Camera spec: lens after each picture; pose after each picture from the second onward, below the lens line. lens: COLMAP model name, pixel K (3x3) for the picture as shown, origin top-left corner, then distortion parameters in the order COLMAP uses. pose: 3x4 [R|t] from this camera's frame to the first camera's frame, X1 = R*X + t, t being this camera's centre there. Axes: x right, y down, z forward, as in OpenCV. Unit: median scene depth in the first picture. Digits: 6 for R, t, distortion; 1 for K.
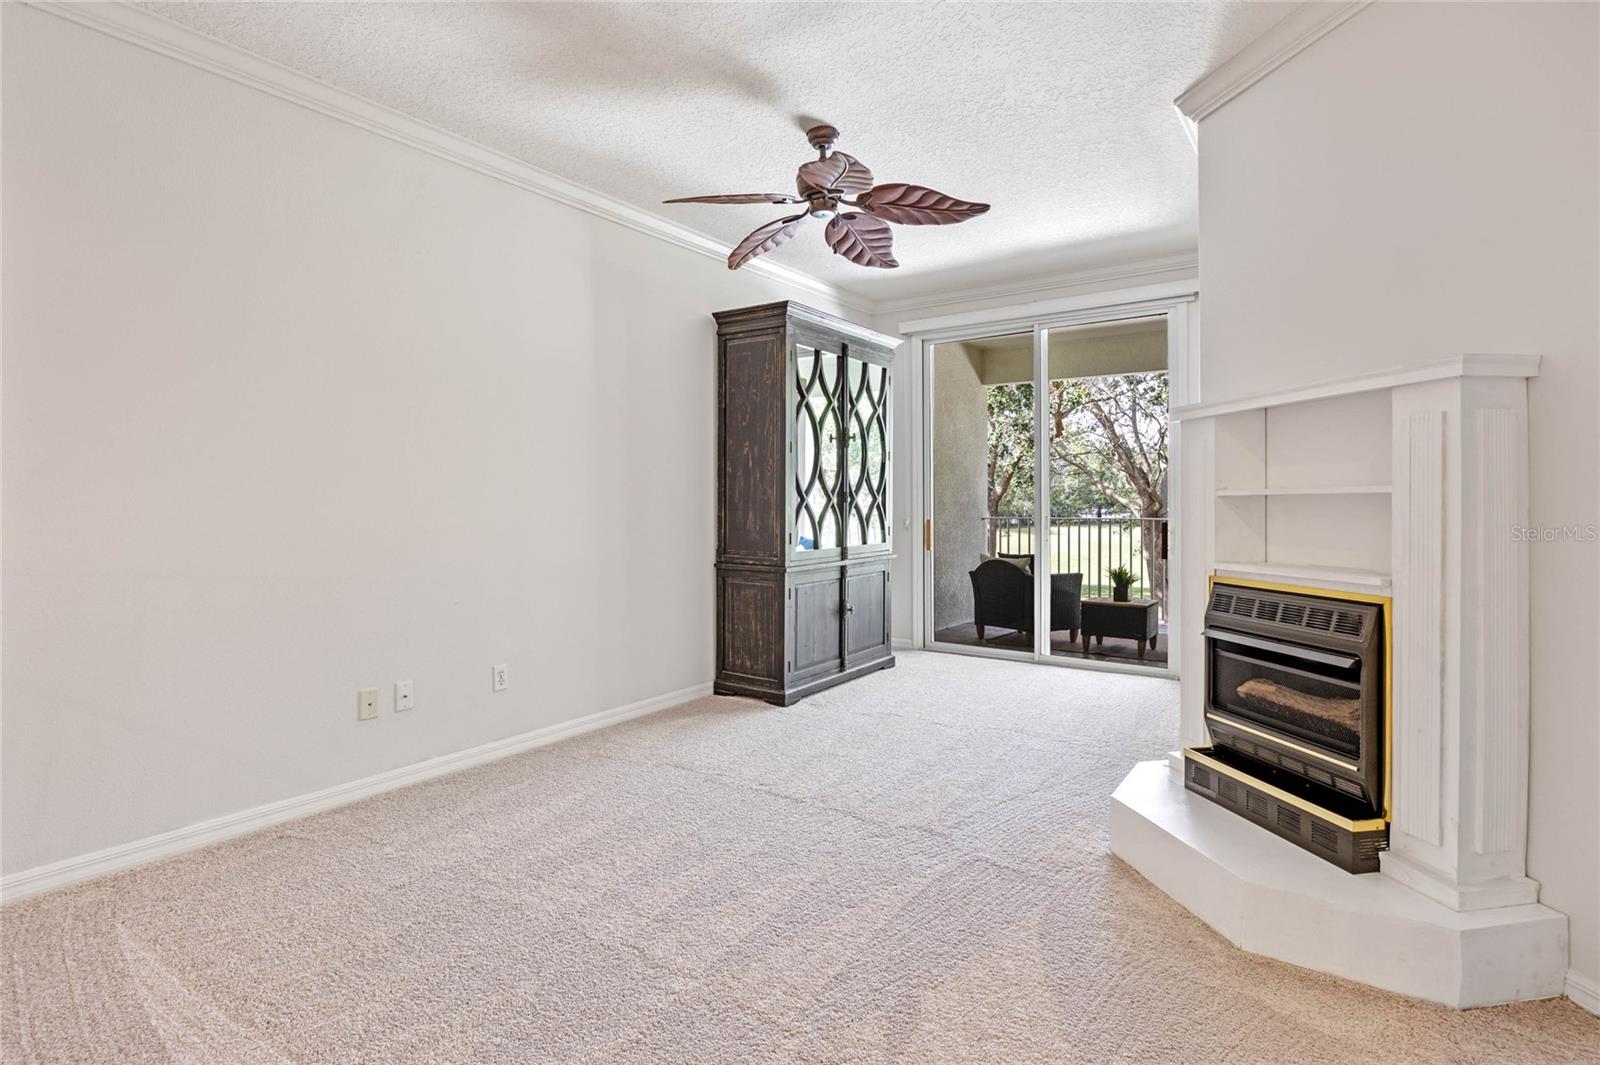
lens RADIAL K [[802.3, 0, 800.6], [0, 802.3, 500.5], [0, 0, 1]] dist [0.000127, -0.000090]
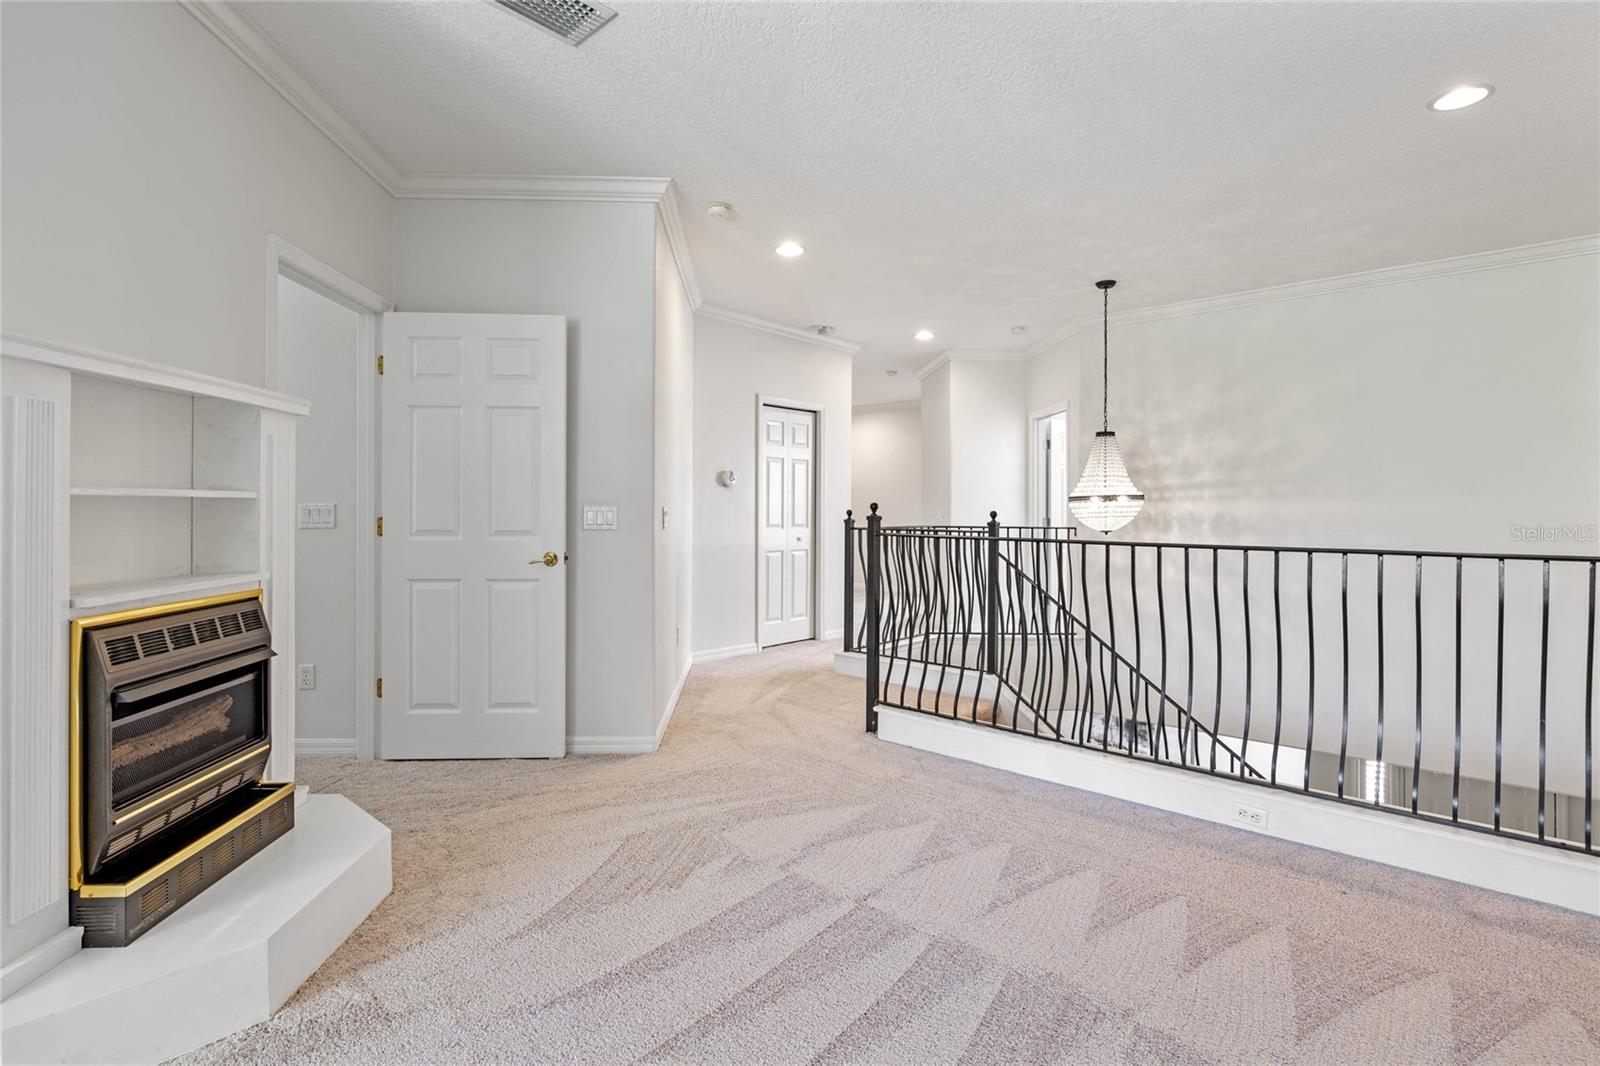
lens RADIAL K [[776.4, 0, 793.7], [0, 776.4, 517.4], [0, 0, 1]] dist [-0.017607, -0.000334]
pose [[-0.991969, -0.002829, 0.126448, -0.126040], [-0.002498, 0.999993, 0.002773, 0.009622], [-0.126455, 0.002435, -0.991969, 1.520702]]
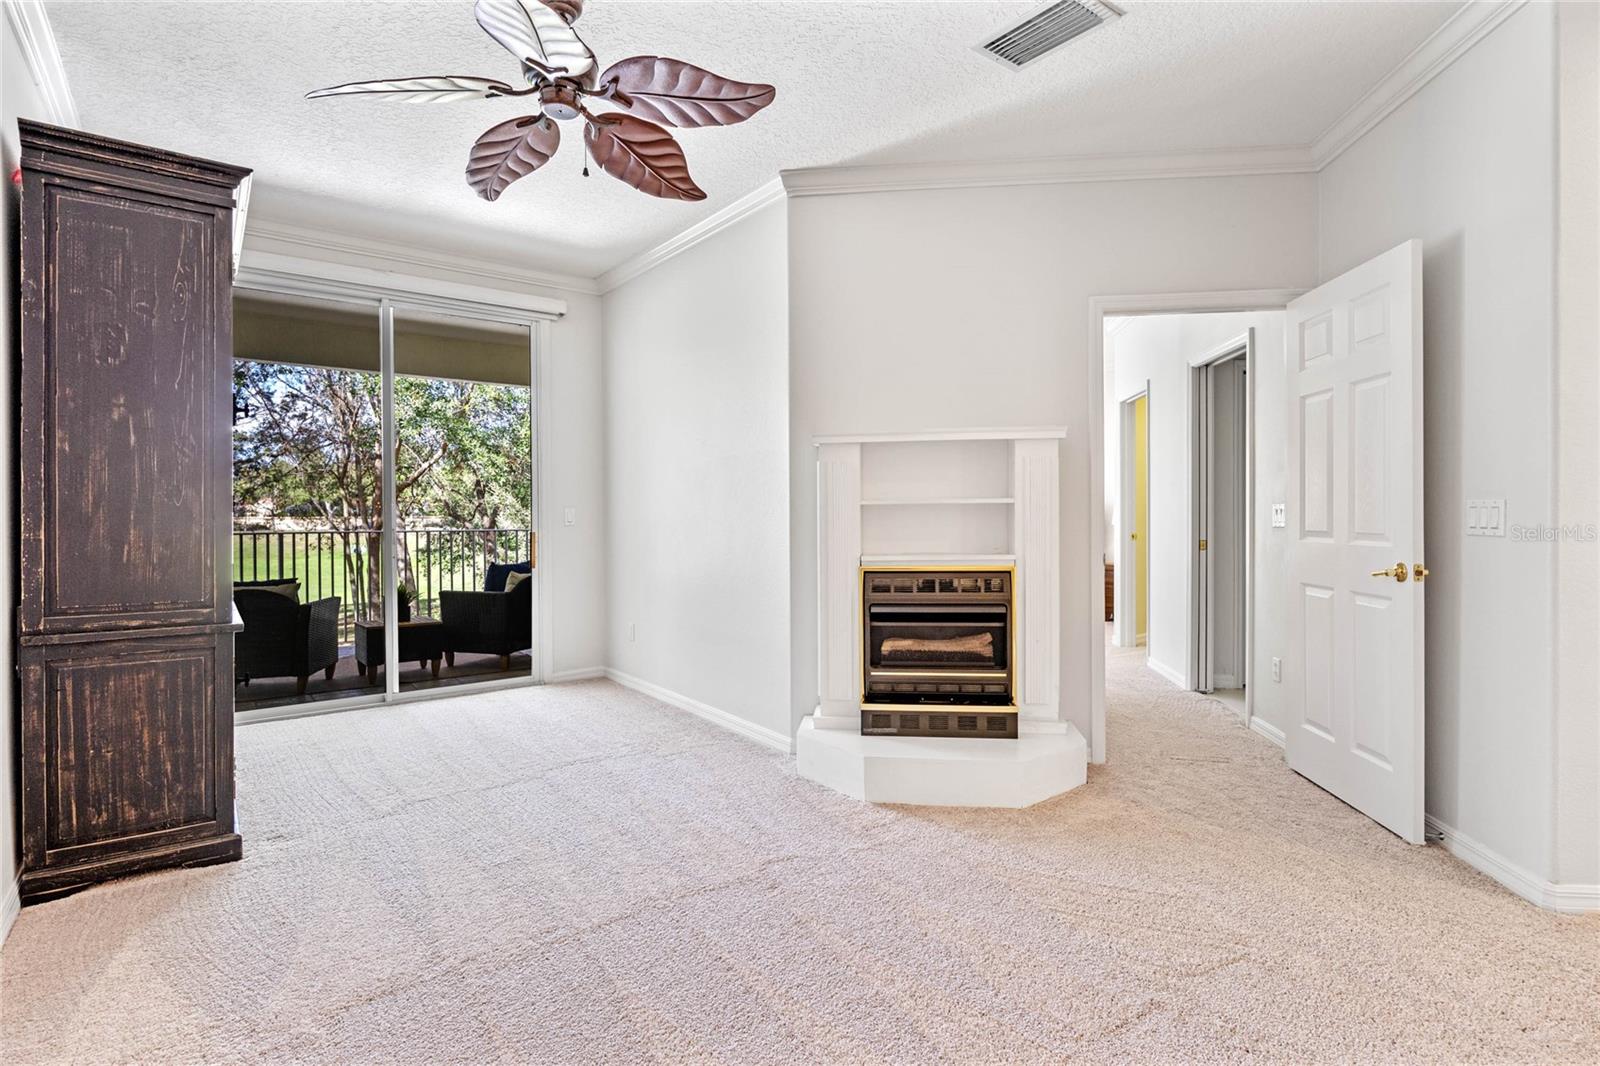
lens RADIAL K [[776.4, 0, 793.7], [0, 776.4, 517.4], [0, 0, 1]] dist [-0.017607, -0.000334]
pose [[0.300614, -0.006372, 0.953724, -0.704178], [0.002584, 0.999979, 0.005867, 0.007289], [-0.953742, 0.000701, 0.300625, 0.725198]]
